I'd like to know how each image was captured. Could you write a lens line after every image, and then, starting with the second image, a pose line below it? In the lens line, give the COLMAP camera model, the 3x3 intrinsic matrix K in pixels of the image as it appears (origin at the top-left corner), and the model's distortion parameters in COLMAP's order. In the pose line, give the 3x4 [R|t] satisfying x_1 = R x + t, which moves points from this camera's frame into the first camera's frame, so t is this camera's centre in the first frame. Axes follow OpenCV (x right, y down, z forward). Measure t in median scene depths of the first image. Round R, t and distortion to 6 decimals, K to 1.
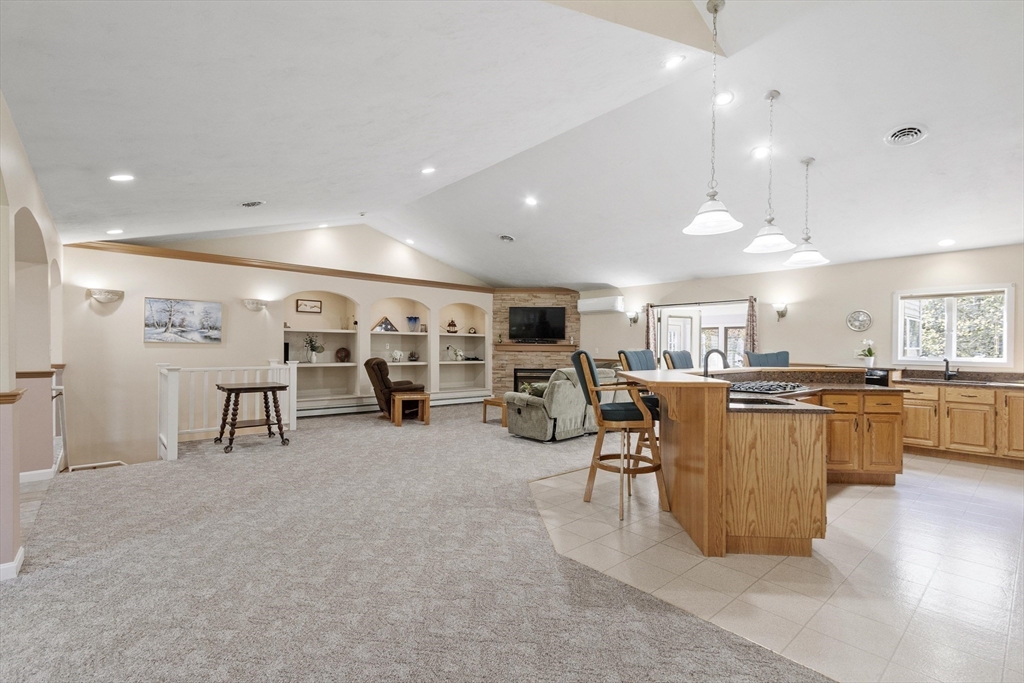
lens RADIAL K [[465.1, 0, 508.4], [0, 465.1, 348.2], [0, 0, 1]] dist [0.002375, -0.000666]
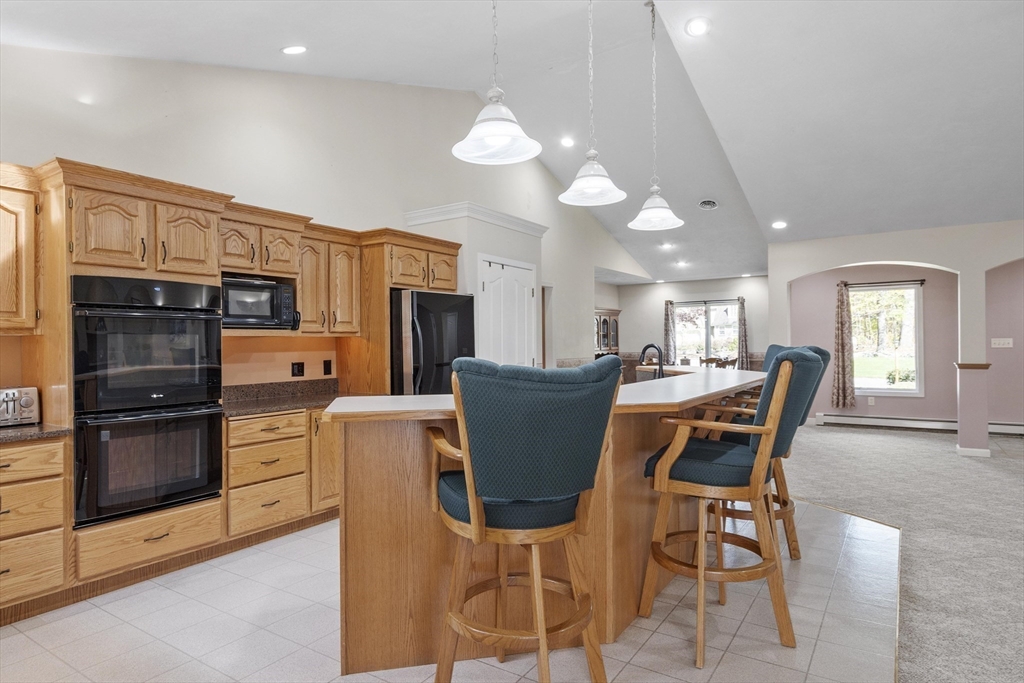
lens RADIAL K [[592.7, 0, 512.0], [0, 592.7, 341.5], [0, 0, 1]] dist [0.000819, -0.001233]
pose [[-0.963576, 0.003062, -0.267418, 0.503593], [0.003497, 0.999993, -0.001149, -0.001272], [0.267413, -0.002042, -0.963580, 1.002411]]
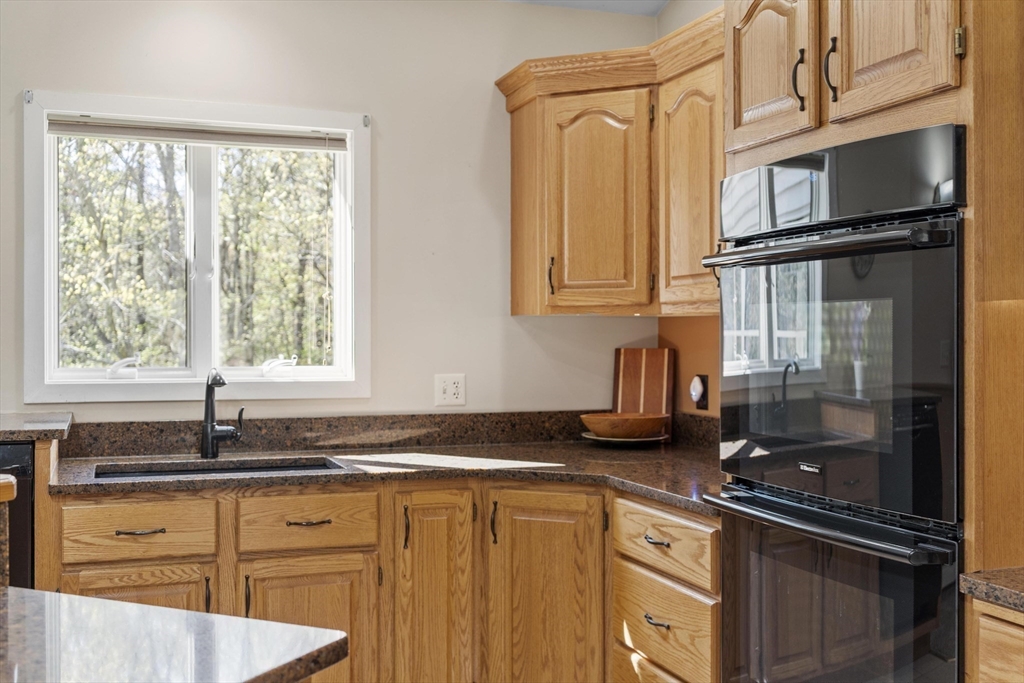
lens RADIAL K [[1098.1, 0, 512.0], [0, 1098.1, 341.5], [0, 0, 1]] dist [0.002489, -0.001427]
pose [[0.356645, -0.010054, 0.934186, 0.334527], [0.005550, 0.999947, 0.008642, 0.000120], [-0.934224, 0.002103, 0.356682, 0.483322]]
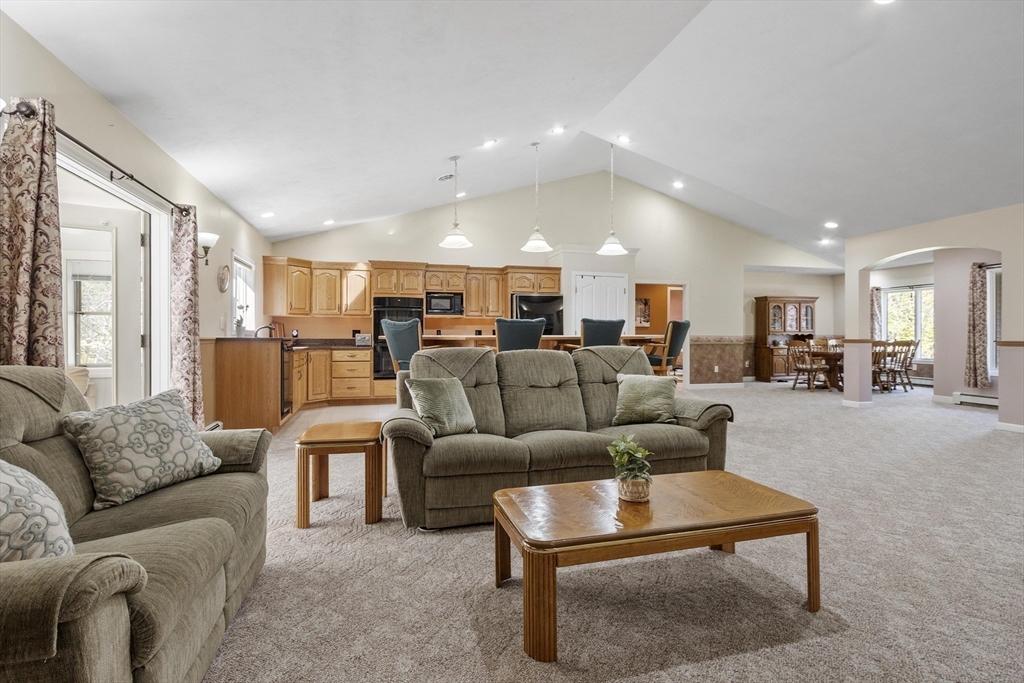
lens RADIAL K [[498.3, 0, 512.4], [0, 498.3, 333.8], [0, 0, 1]] dist [0.000337, -0.000327]
pose [[-0.900931, -0.007929, 0.433889, -0.022639], [-0.005550, 0.999962, 0.006749, 0.020074], [-0.433926, 0.003673, -0.900941, 1.342805]]
